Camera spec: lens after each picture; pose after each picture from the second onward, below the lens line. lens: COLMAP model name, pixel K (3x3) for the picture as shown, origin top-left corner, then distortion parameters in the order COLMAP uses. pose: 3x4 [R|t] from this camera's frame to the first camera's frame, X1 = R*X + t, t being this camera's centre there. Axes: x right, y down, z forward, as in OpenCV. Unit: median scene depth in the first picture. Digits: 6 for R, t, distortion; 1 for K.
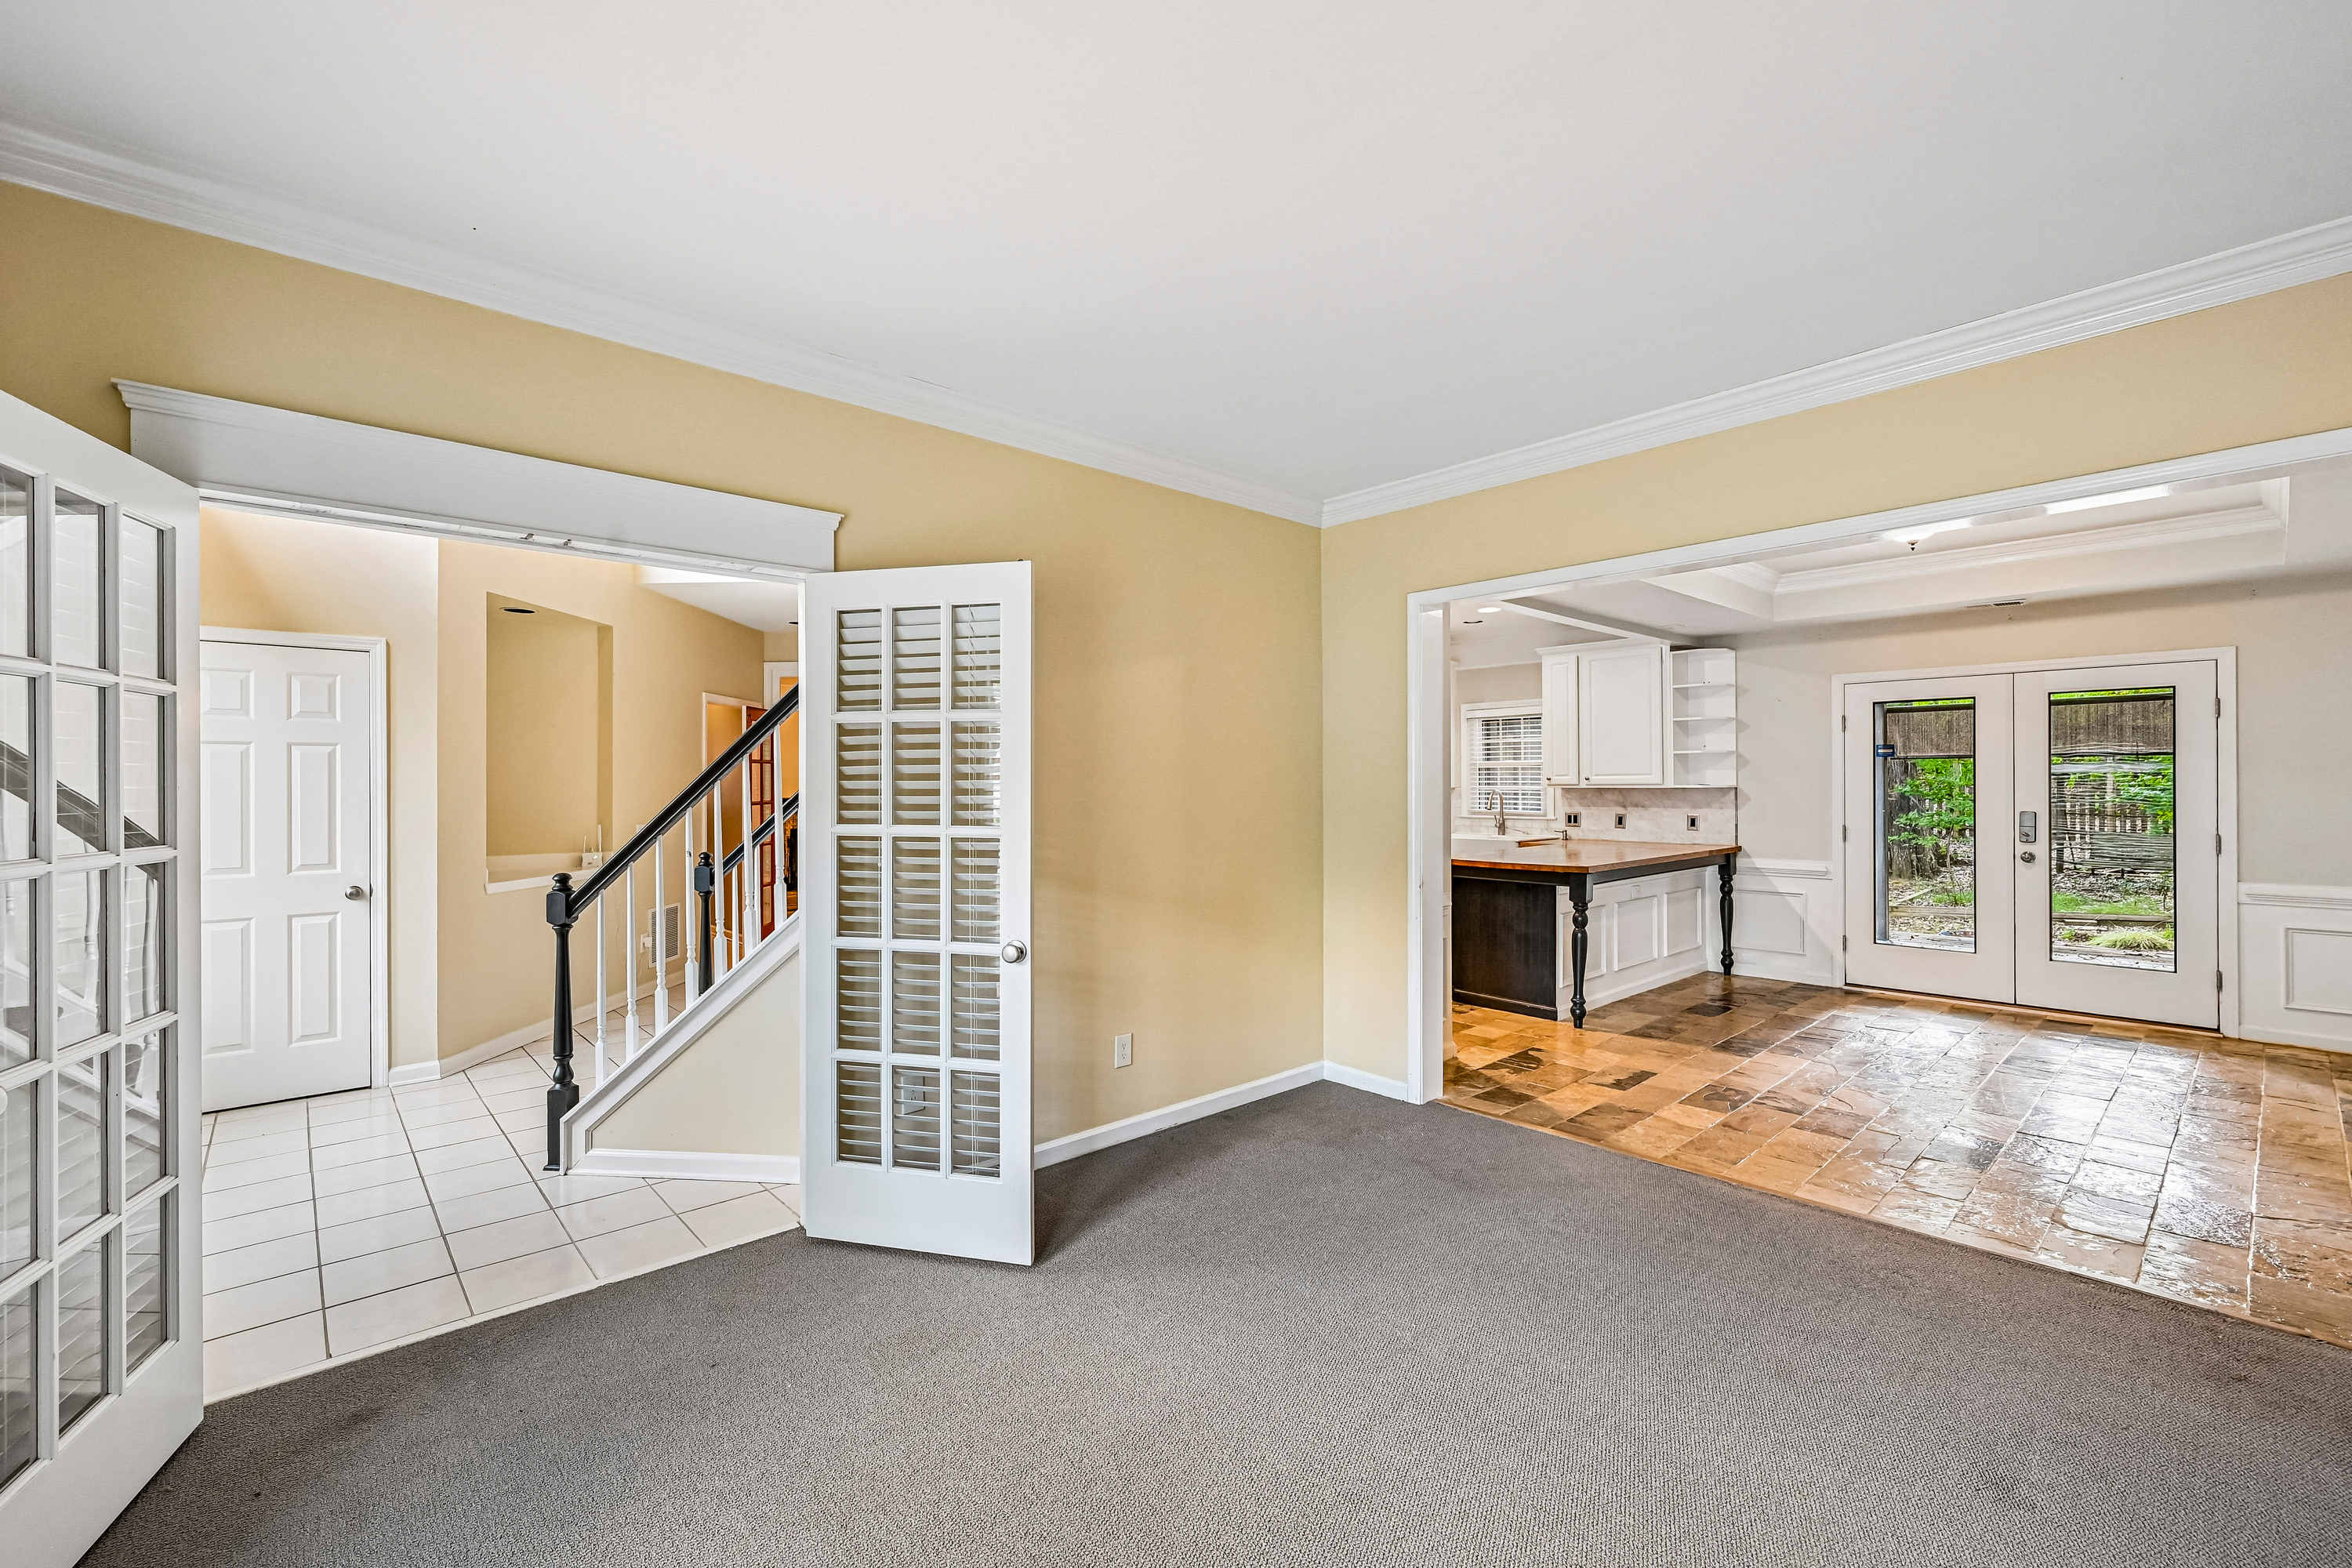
lens RADIAL K [[984.8, 0, 1106.0], [0, 984.8, 791.0], [0, 0, 1]] dist [-0.001381, -0.000094]
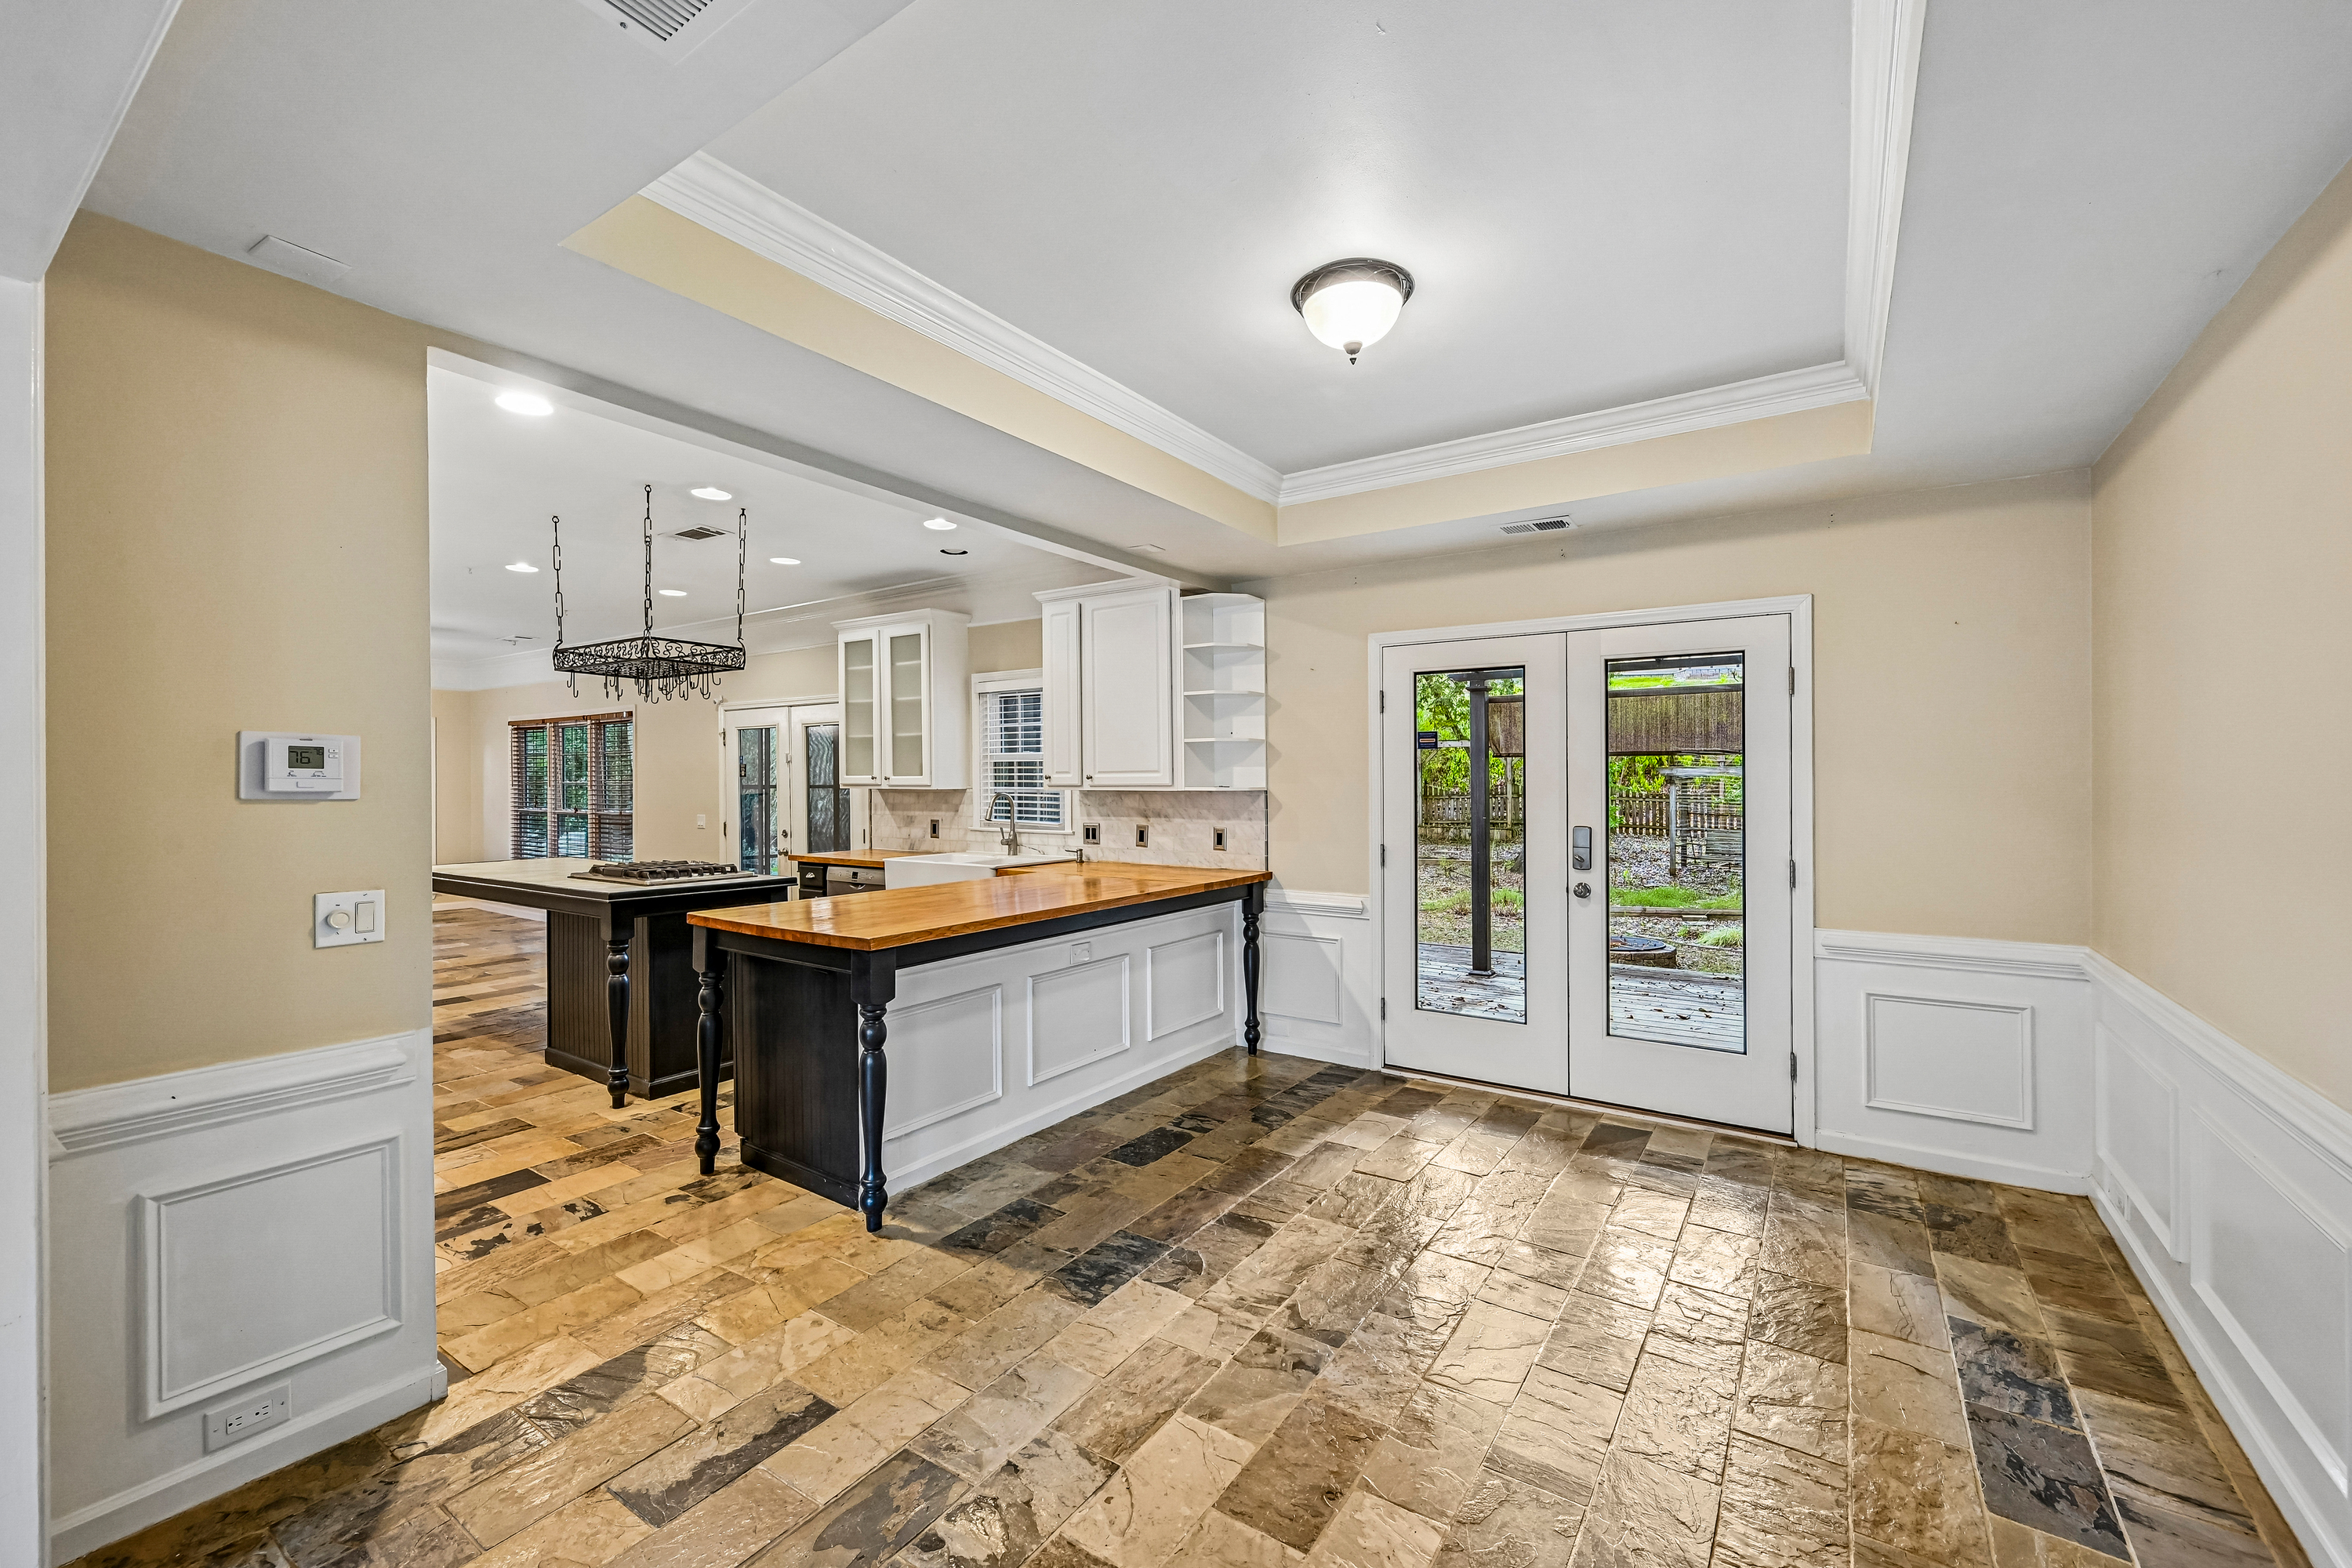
lens RADIAL K [[959.6, 0, 1189.8], [0, 959.6, 788.6], [0, 0, 1]] dist [-0.001938, -0.000049]
pose [[0.960728, 0.002556, 0.277479, 0.465719], [-0.002174, 0.999996, -0.001685, -0.004488], [-0.277482, 0.001016, 0.960730, 0.406867]]
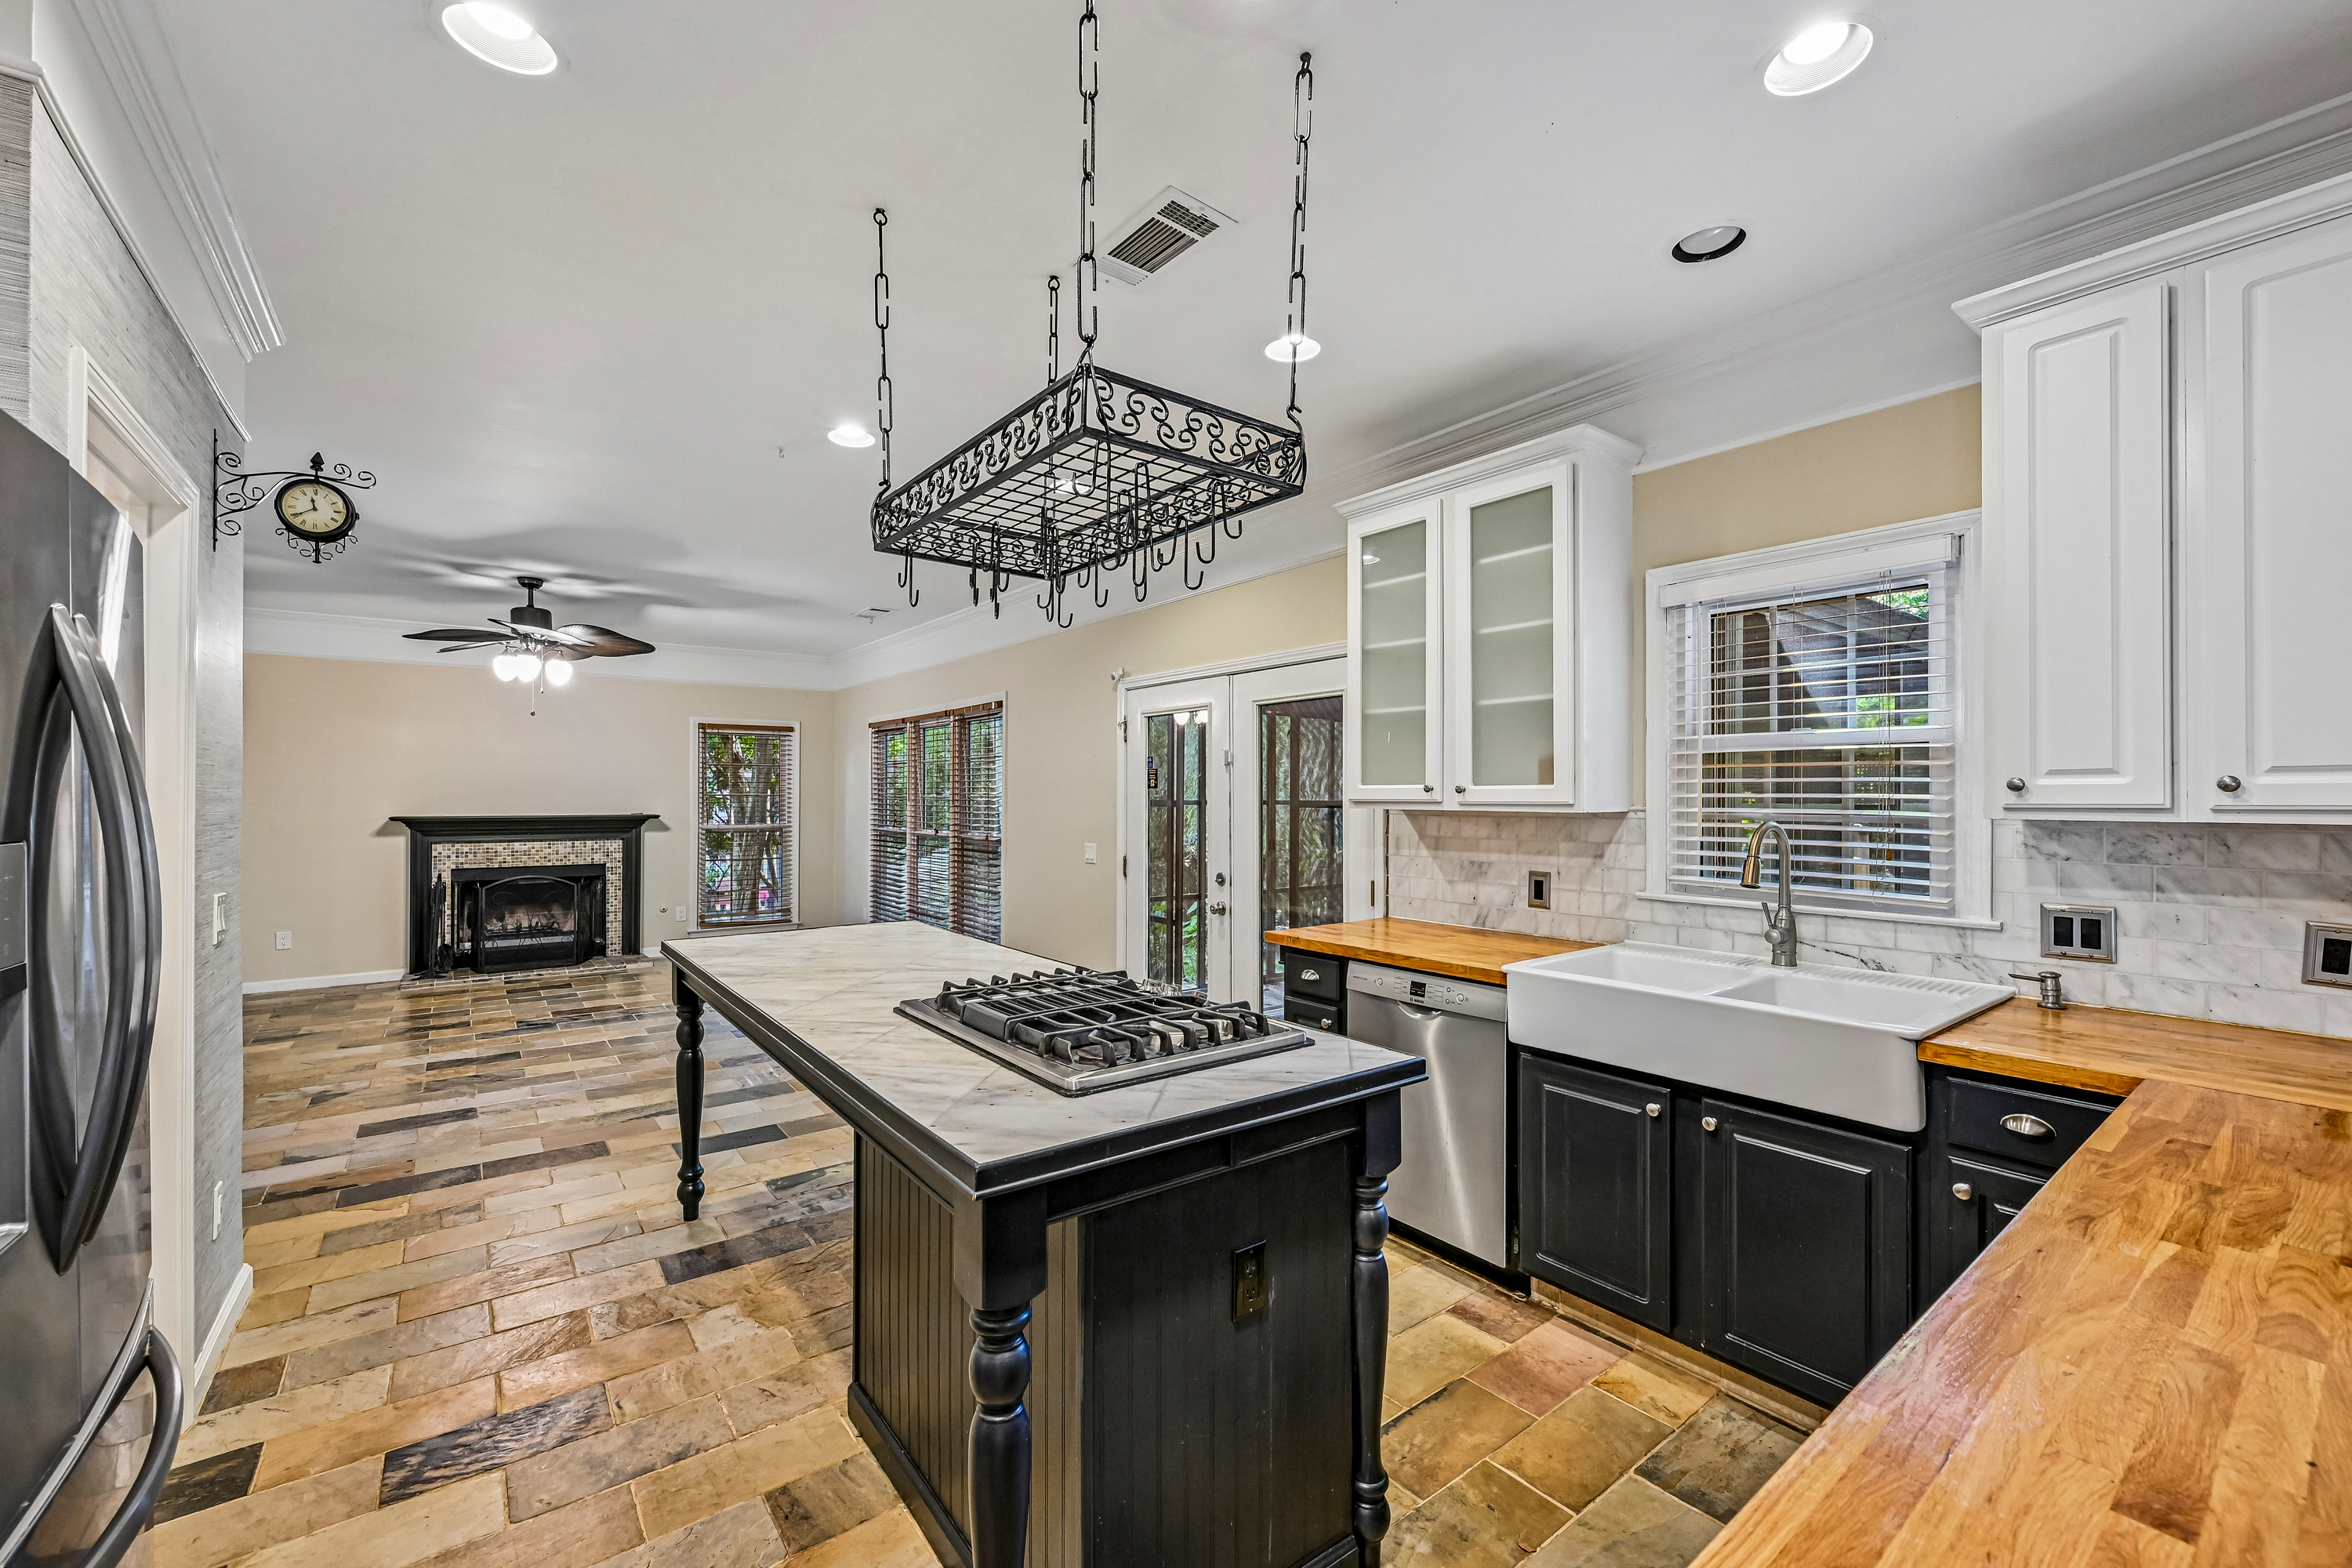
lens RADIAL K [[959.6, 0, 1189.8], [0, 959.6, 788.6], [0, 0, 1]] dist [-0.001938, -0.000049]
pose [[0.999176, 0.007256, -0.039935, 0.313455], [-0.007877, 0.999850, -0.015419, -0.008012], [0.039817, 0.015721, 0.999083, 0.962821]]
